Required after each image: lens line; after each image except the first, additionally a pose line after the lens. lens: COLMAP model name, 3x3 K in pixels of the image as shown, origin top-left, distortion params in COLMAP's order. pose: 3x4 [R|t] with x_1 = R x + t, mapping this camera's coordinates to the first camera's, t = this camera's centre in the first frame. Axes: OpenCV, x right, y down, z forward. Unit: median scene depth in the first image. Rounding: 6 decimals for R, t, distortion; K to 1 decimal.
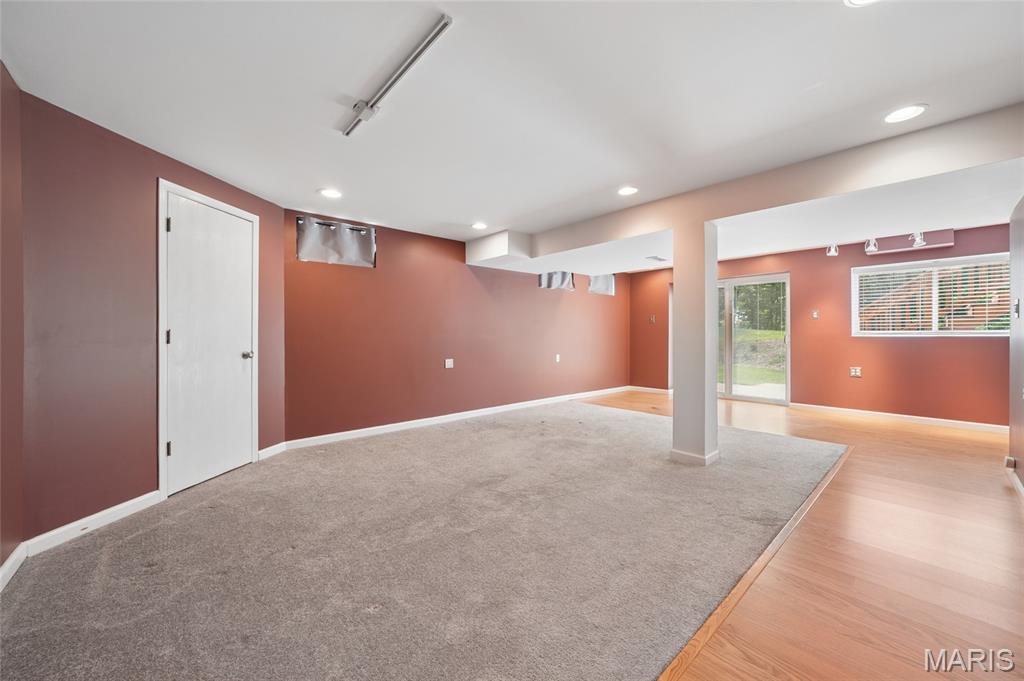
lens RADIAL K [[380.9, 0, 512.0], [0, 380.9, 340.5], [0, 0, 1]] dist [-0.014398, 0.000010]
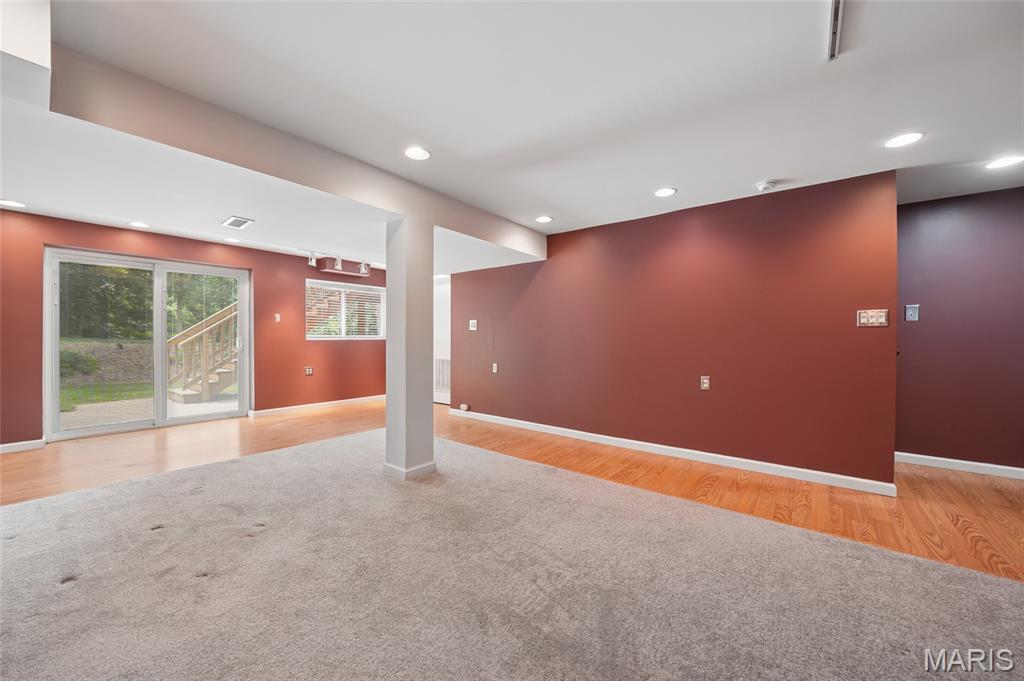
lens RADIAL K [[380.9, 0, 512.0], [0, 380.9, 340.5], [0, 0, 1]] dist [-0.014398, 0.000010]
pose [[-0.162511, -0.000699, 0.986706, -0.364404], [0.012195, 0.999922, 0.002717, -0.004025], [-0.986631, 0.012475, -0.162490, 0.677010]]
